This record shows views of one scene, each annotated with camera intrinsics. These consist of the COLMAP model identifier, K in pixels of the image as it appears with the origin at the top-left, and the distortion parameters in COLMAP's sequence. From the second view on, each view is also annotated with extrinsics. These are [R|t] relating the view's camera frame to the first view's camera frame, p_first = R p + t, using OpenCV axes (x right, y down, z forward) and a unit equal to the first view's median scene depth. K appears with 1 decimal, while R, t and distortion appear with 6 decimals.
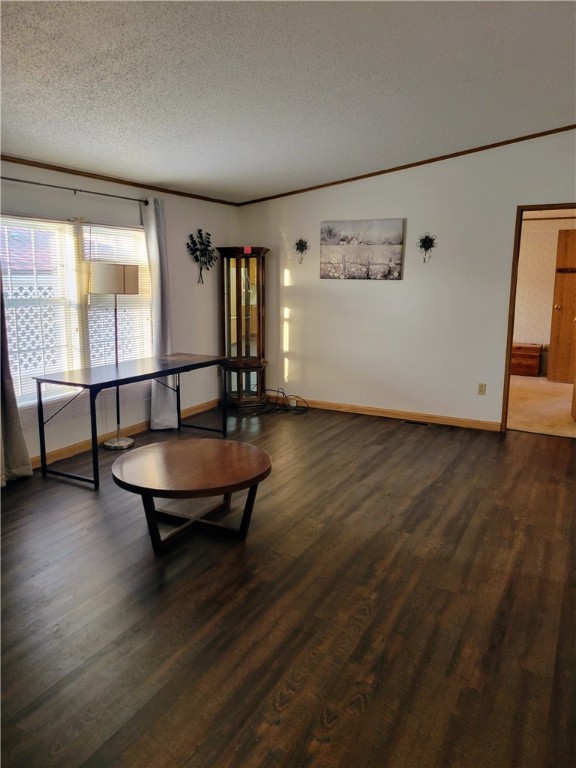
lens RADIAL K [[573.7, 0, 284.3], [0, 573.7, 380.0], [0, 0, 1]] dist [0.036796, -0.025554]
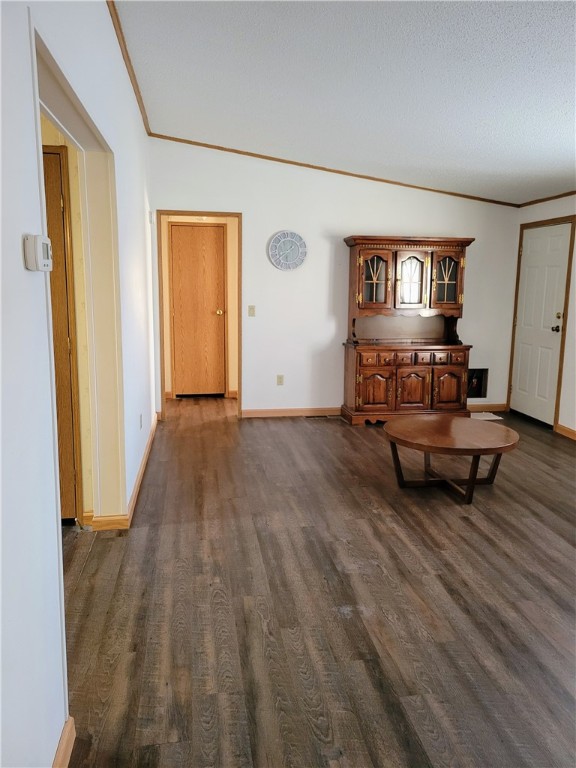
lens RADIAL K [[573.7, 0, 288.8], [0, 573.7, 380.8], [0, 0, 1]] dist [0.036796, -0.025554]
pose [[-0.792351, 0.090506, -0.603315, 0.804685], [-0.126164, 0.943247, 0.307195, -0.276149], [0.596878, 0.319523, -0.735964, 1.612865]]
